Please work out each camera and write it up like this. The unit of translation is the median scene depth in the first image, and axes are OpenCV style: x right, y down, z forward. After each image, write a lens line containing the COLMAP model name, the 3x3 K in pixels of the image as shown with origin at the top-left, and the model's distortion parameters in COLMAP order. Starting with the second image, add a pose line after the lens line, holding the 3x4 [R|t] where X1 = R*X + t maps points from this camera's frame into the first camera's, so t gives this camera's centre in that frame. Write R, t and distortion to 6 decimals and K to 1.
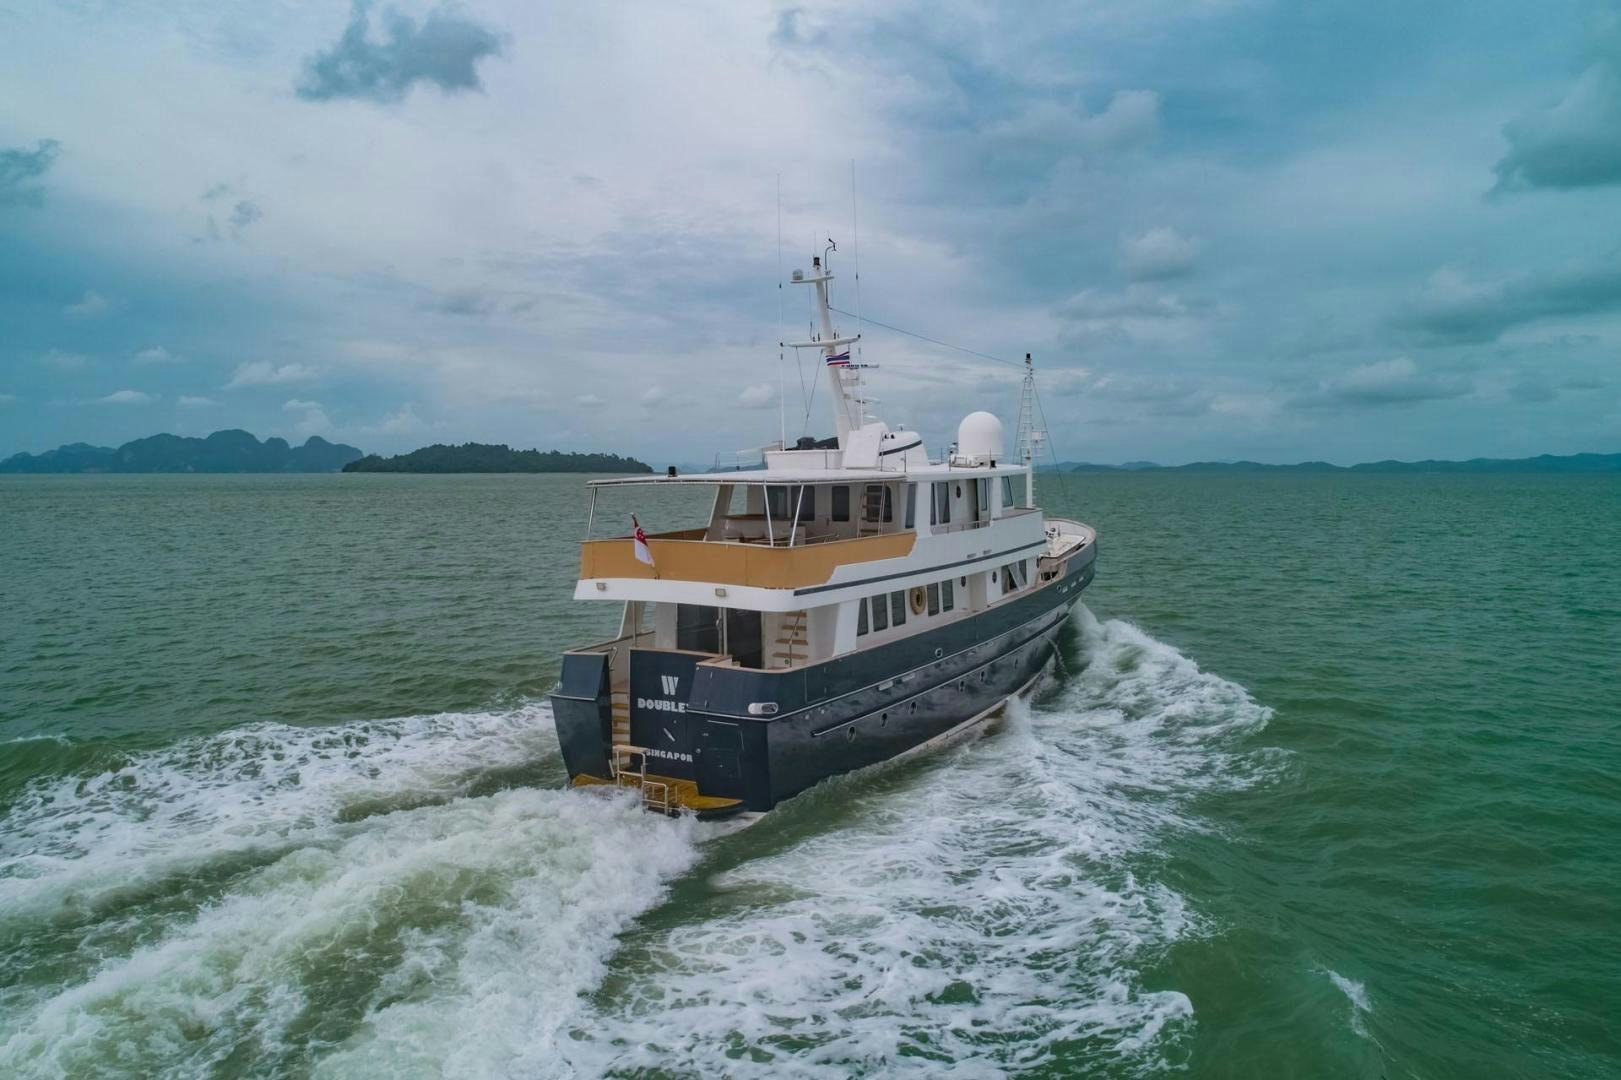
lens RADIAL K [[1114.4, 0, 810.5], [0, 1114.4, 540.0], [0, 0, 1]] dist [-0.000336, 0.000975]
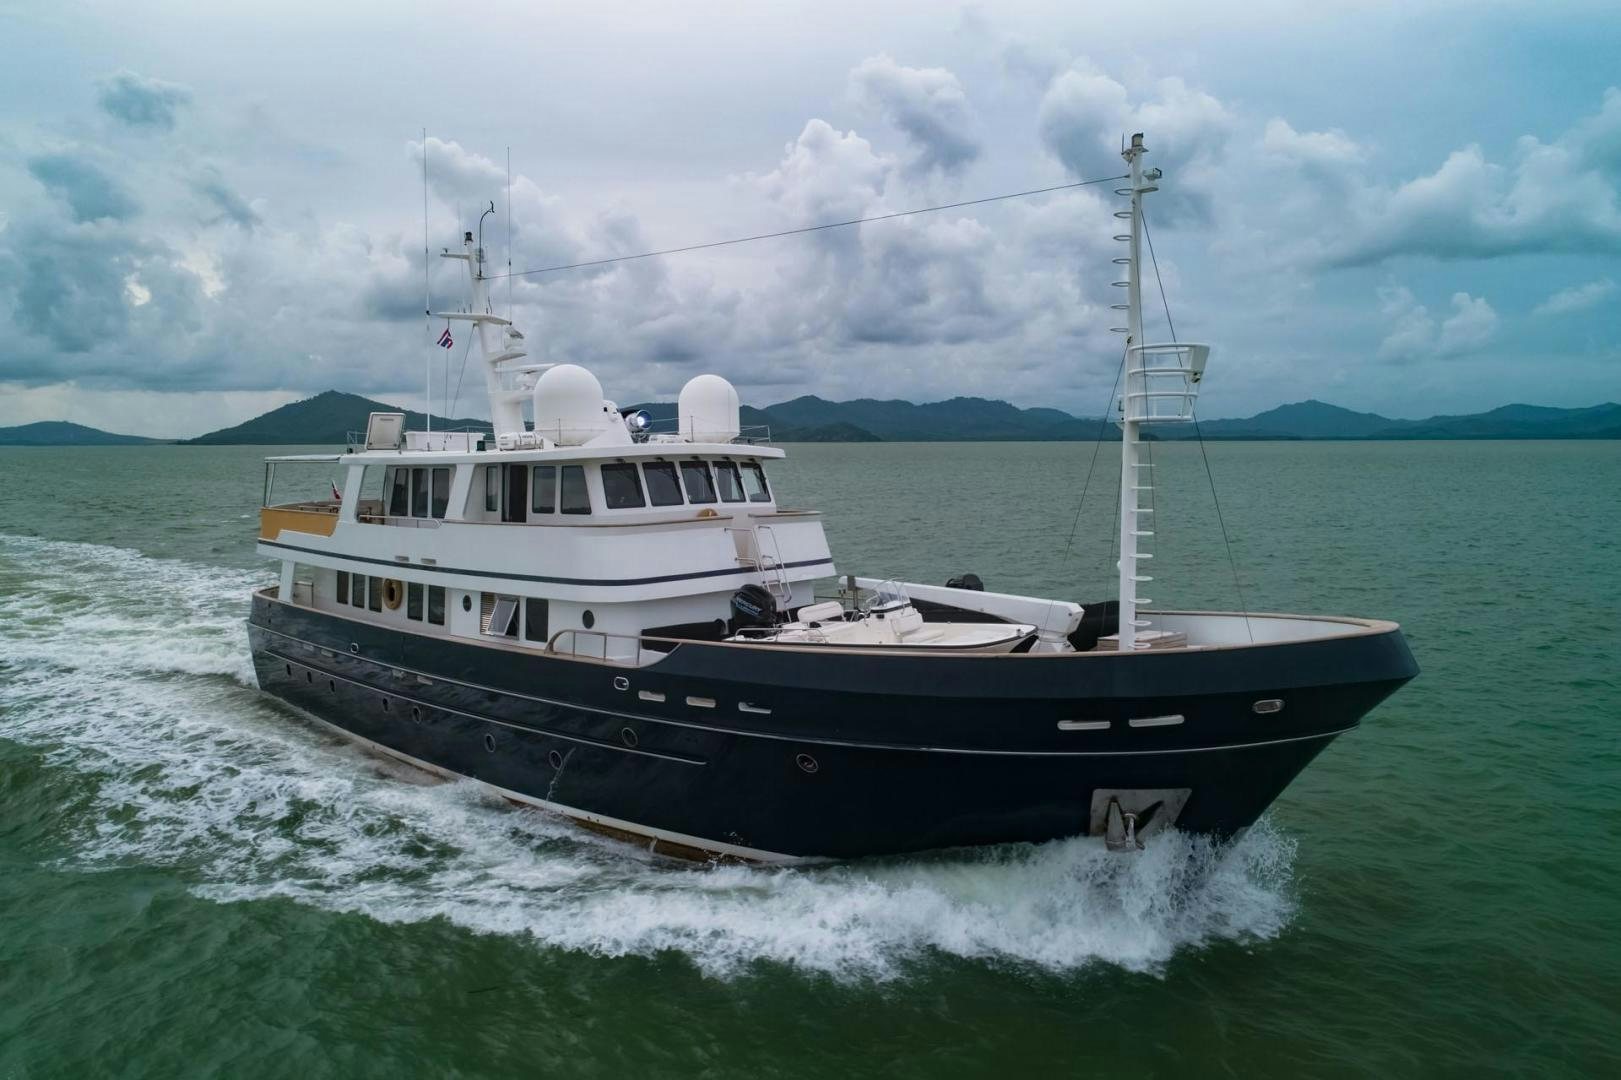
lens RADIAL K [[1114.4, 0, 810.5], [0, 1114.4, 540.0], [0, 0, 1]] dist [-0.000336, 0.000975]
pose [[-0.239006, 0.093458, -0.966510, 0.866706], [-0.051115, 0.992766, 0.108637, -0.103831], [0.969672, 0.075368, -0.232500, 1.490523]]
